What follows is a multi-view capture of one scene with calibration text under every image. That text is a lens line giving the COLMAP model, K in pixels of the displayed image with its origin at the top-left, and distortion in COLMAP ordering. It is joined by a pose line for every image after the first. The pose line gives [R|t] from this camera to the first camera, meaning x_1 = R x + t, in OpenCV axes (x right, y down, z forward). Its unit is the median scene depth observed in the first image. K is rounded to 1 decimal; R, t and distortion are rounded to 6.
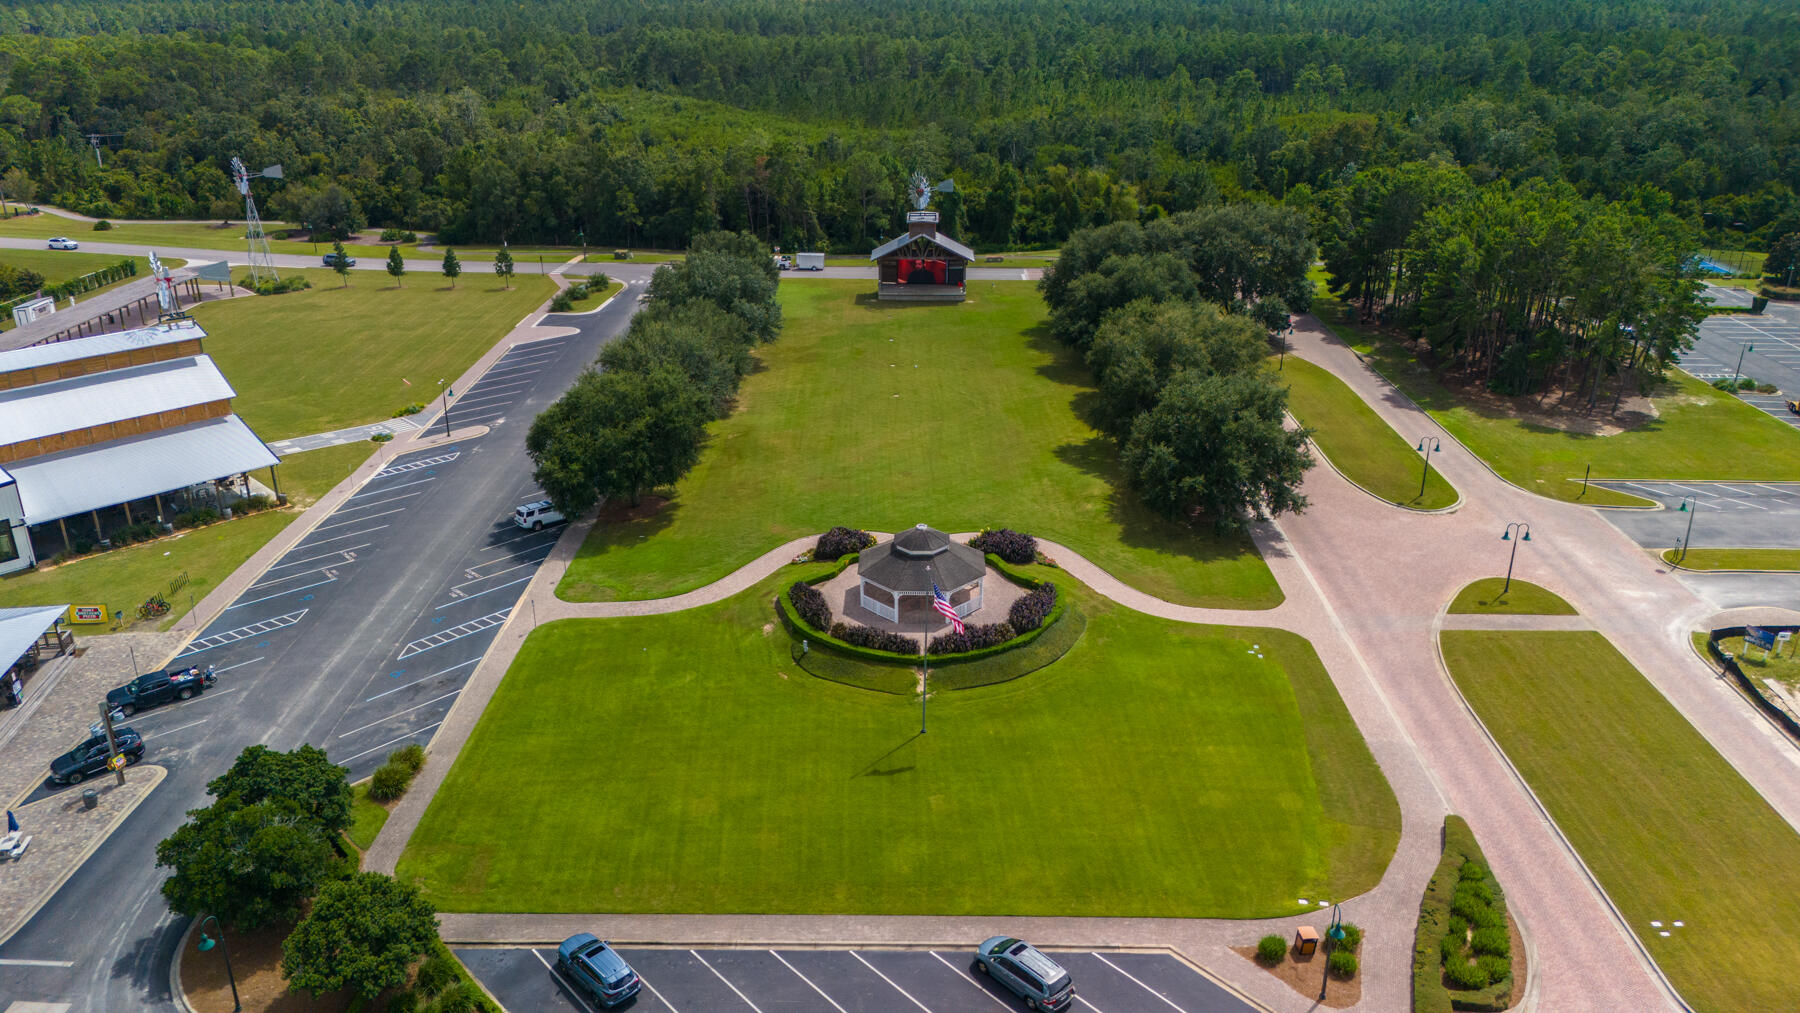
lens RADIAL K [[1320.8, 0, 893.2], [0, 1320.8, 508.3], [0, 0, 1]] dist [0.067137, -0.067109]
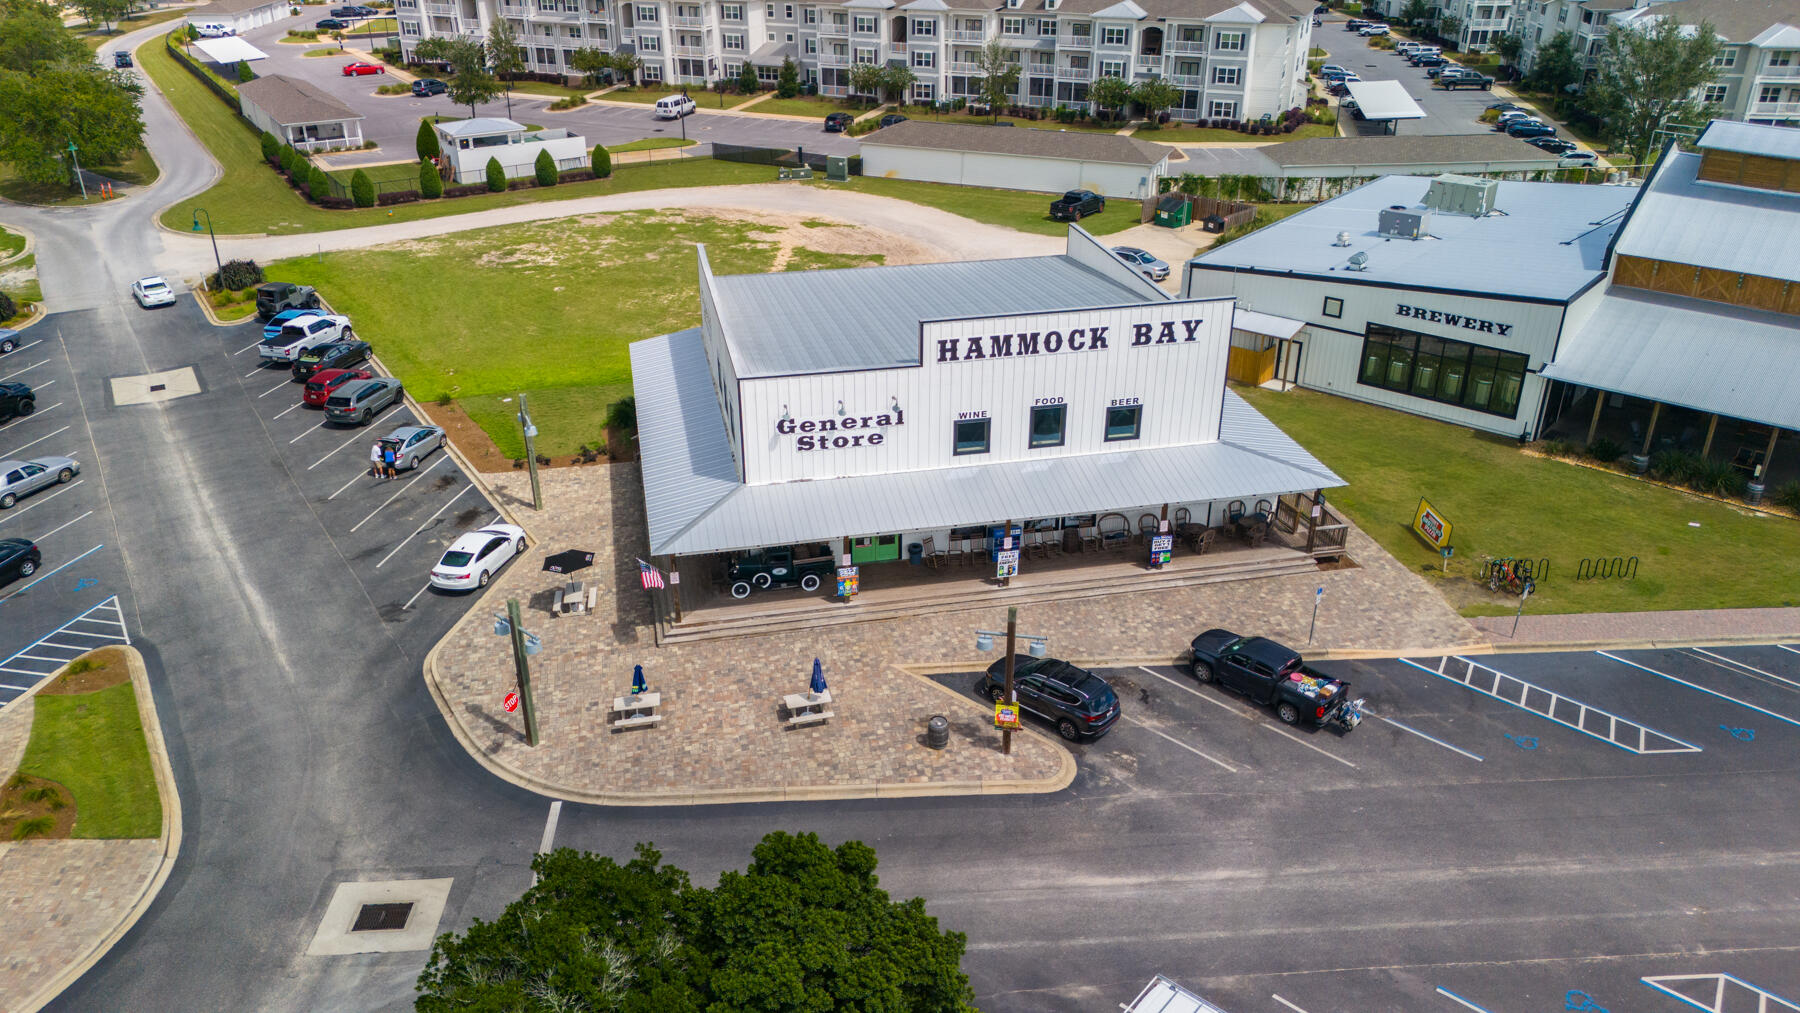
lens RADIAL K [[1320.8, 0, 893.2], [0, 1320.8, 508.3], [0, 0, 1]] dist [0.067137, -0.067109]
pose [[0.072182, 0.443591, -0.893318, -0.089756], [-0.375795, 0.841744, 0.387616, -0.061360], [0.923888, 0.307725, 0.227458, 0.595132]]
